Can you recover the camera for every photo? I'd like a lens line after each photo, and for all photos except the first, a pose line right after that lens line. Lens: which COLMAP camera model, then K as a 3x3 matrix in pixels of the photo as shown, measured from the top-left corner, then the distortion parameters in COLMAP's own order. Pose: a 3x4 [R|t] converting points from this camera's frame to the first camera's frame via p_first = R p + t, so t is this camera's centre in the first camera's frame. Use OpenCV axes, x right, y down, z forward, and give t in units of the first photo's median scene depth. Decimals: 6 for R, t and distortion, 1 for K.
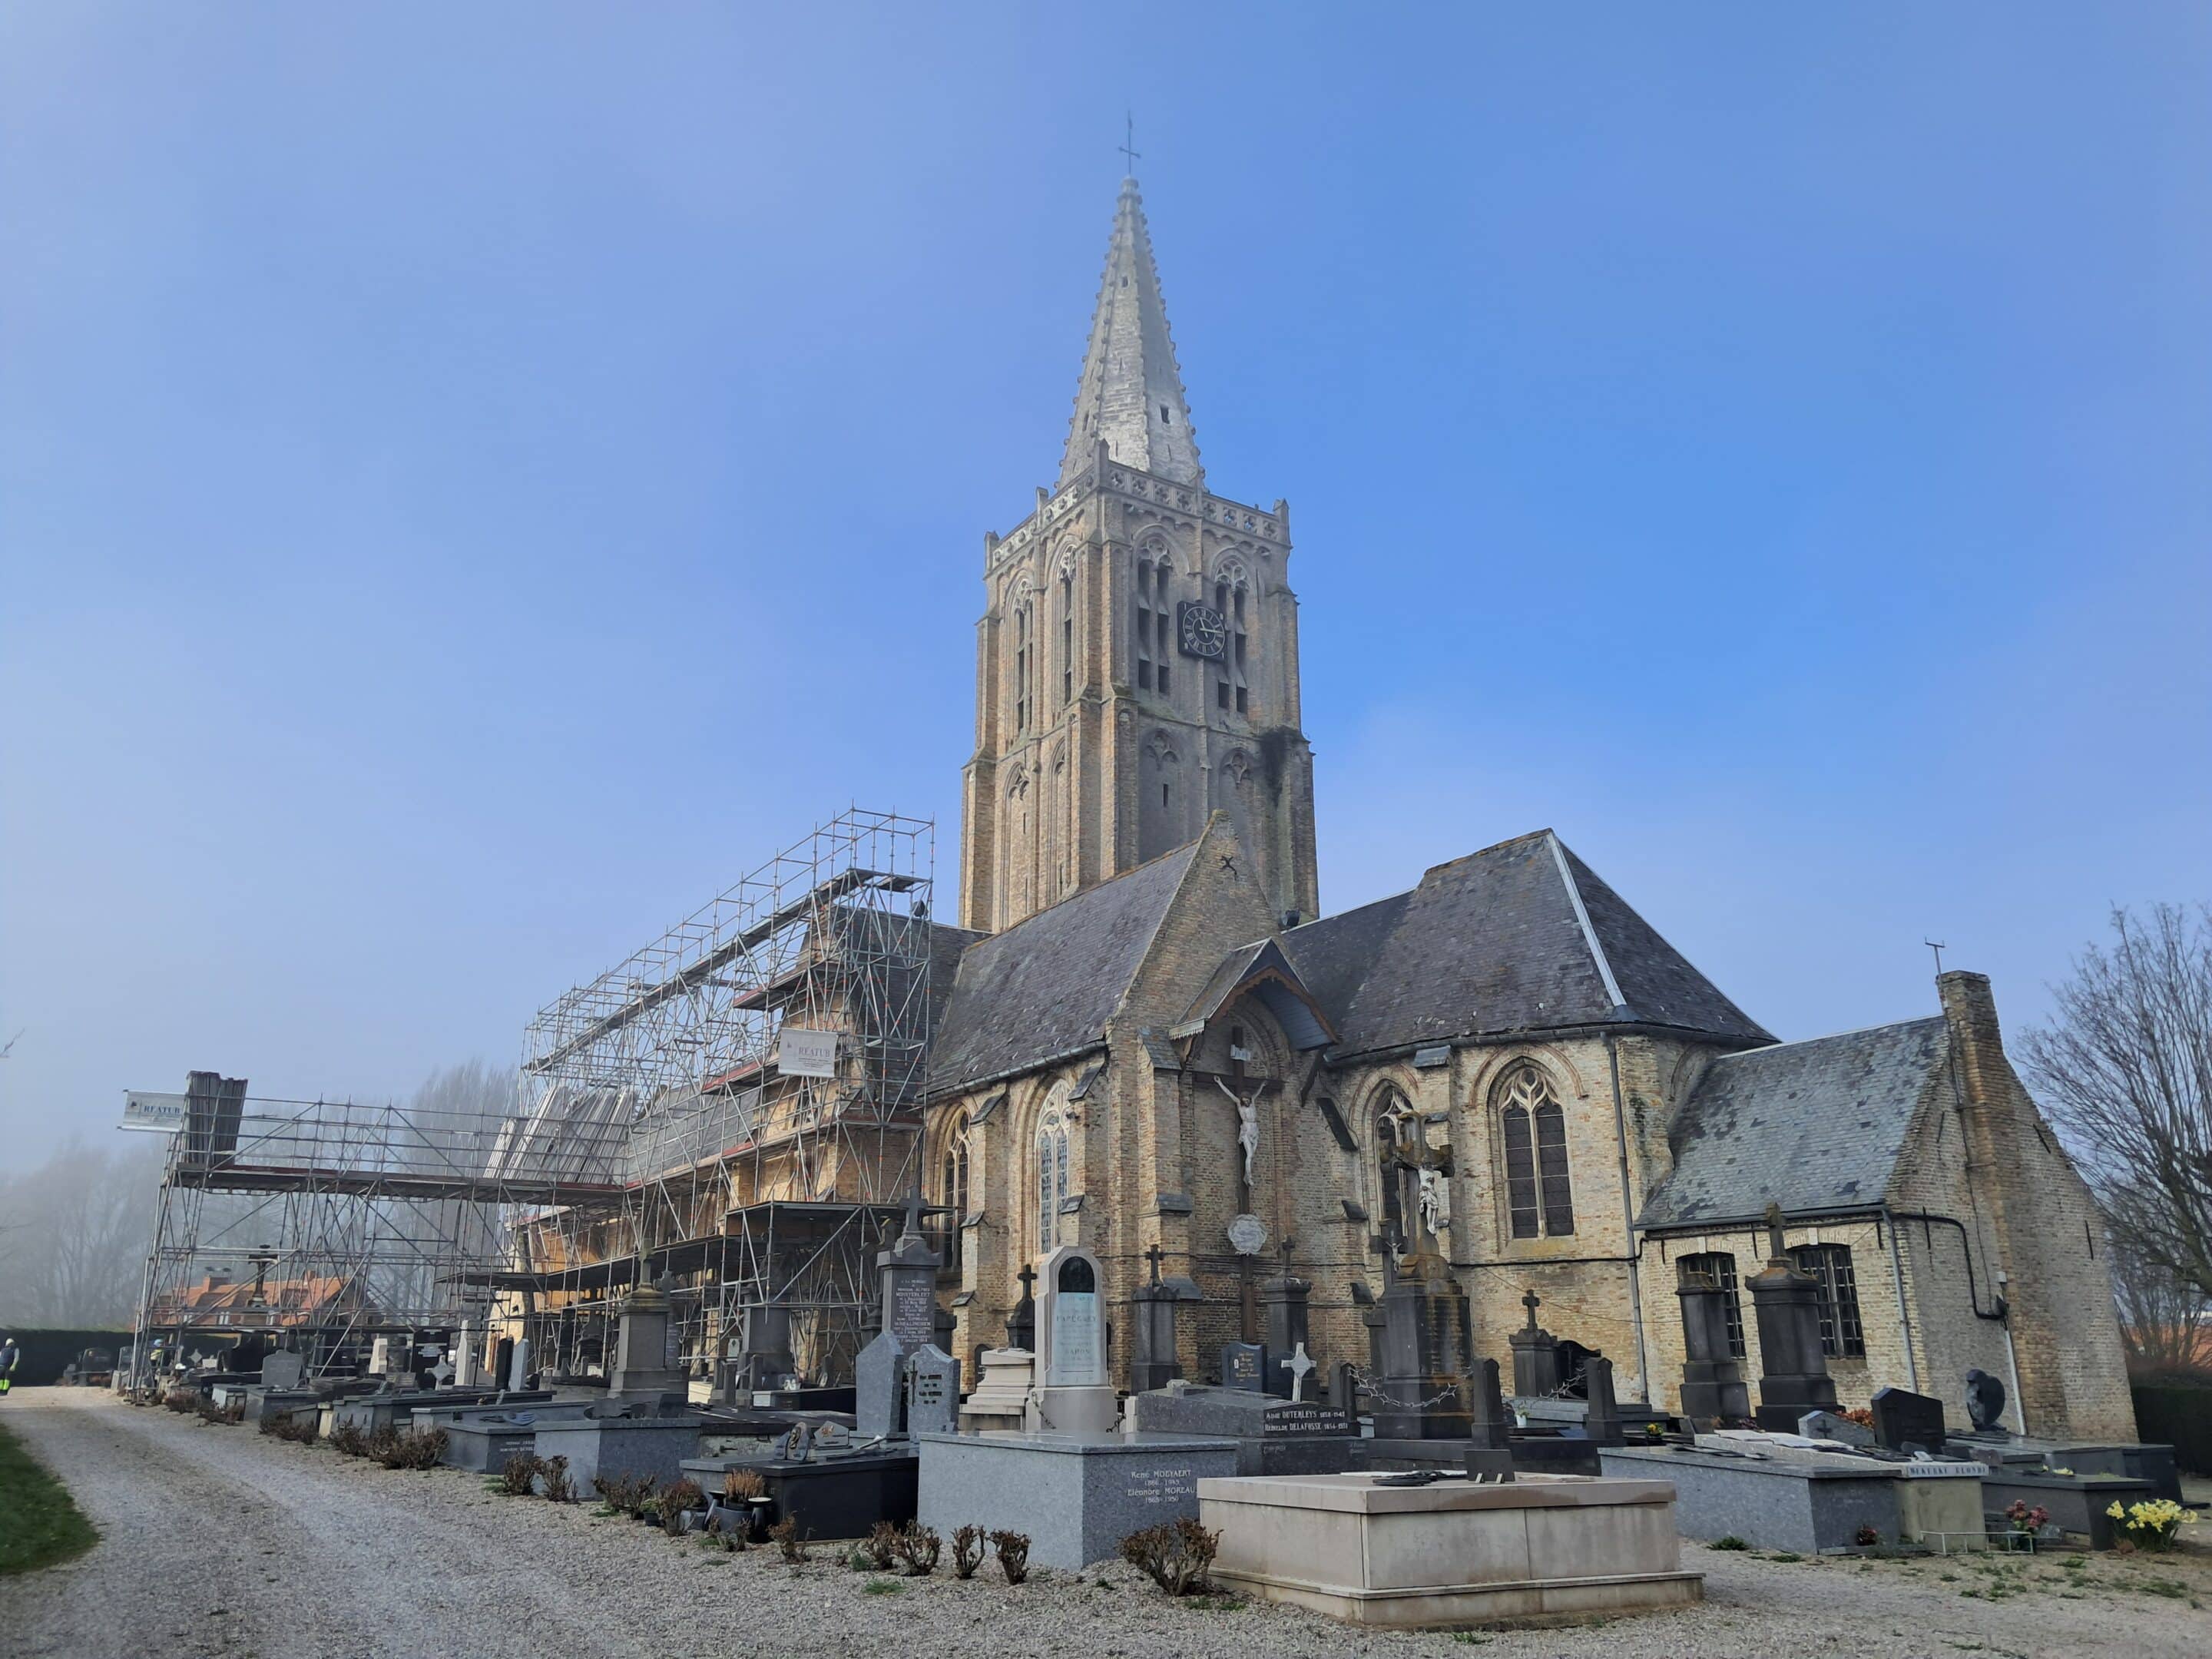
lens RADIAL K [[1746.2, 0, 1109.8], [0, 1746.2, 798.7], [0, 0, 1]] dist [-0.005537, 0.002282]
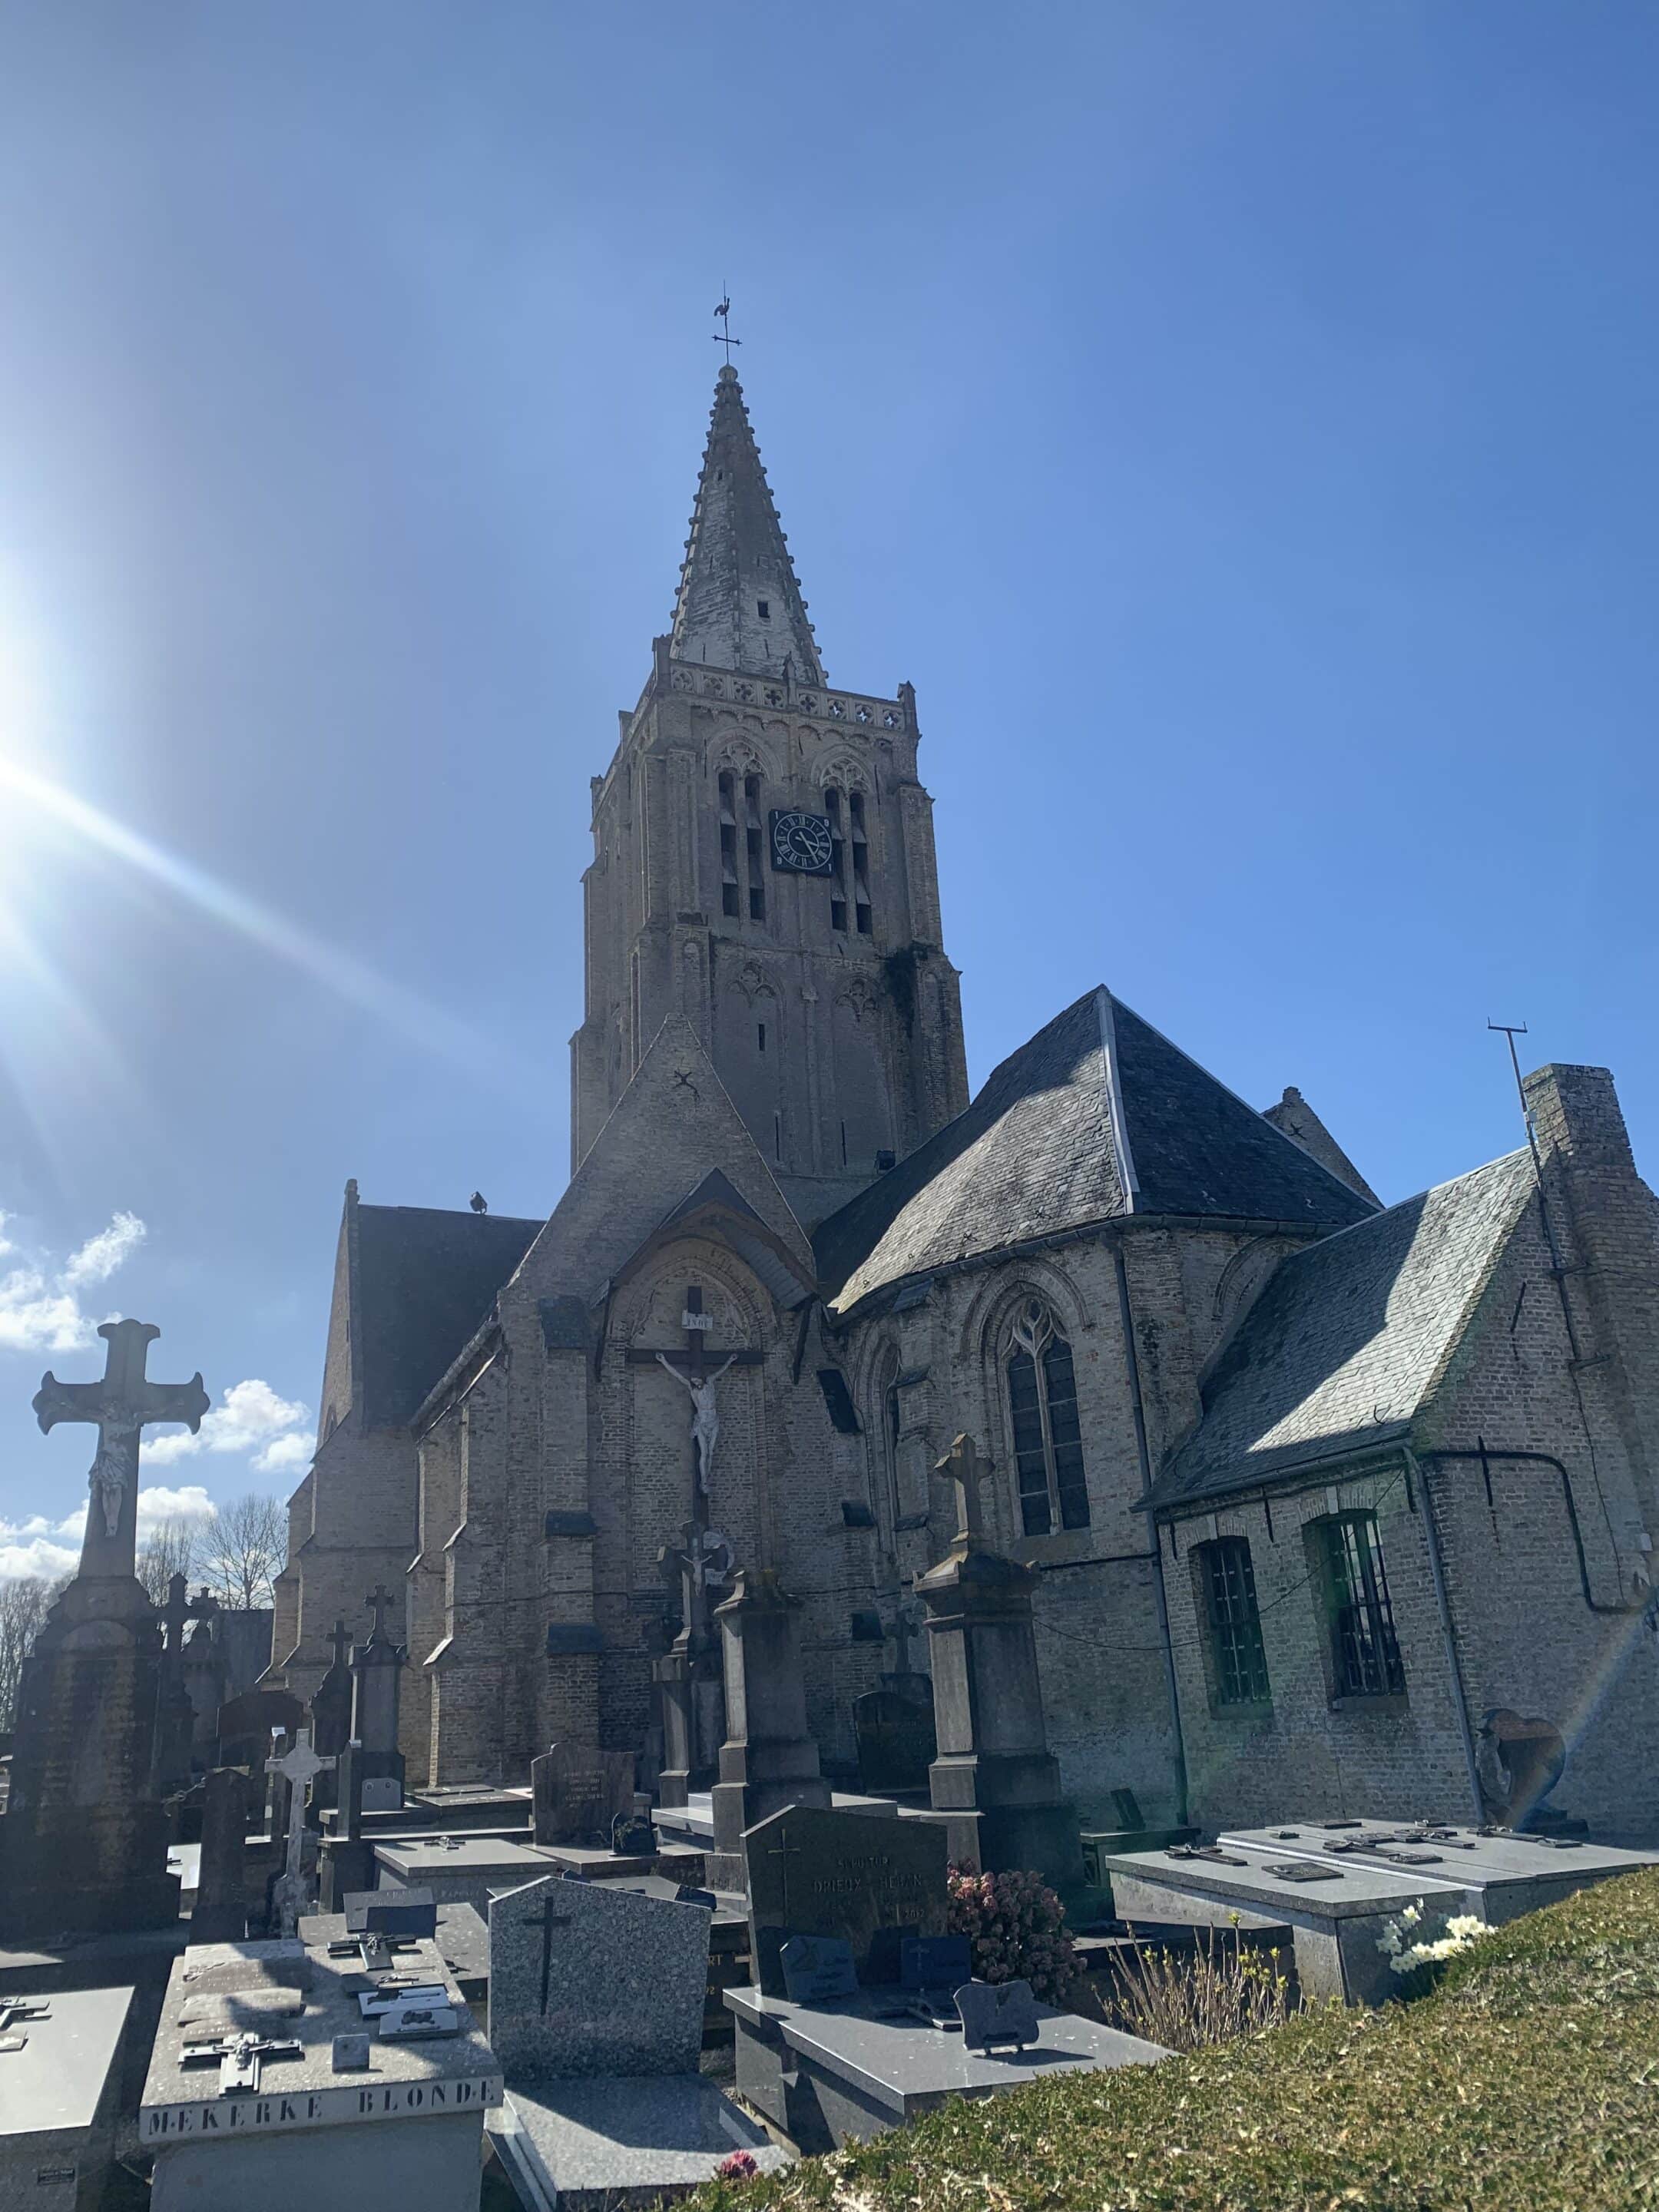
lens RADIAL K [[1703.1, 0, 829.5], [0, 1703.1, 1106.0], [0, 0, 1]] dist [0.006833, -0.005325]
pose [[0.981235, -0.115500, -0.154392, 0.261293], [0.112198, 0.993234, -0.029966, 0.083404], [0.156809, 0.012081, 0.987555, 0.279618]]
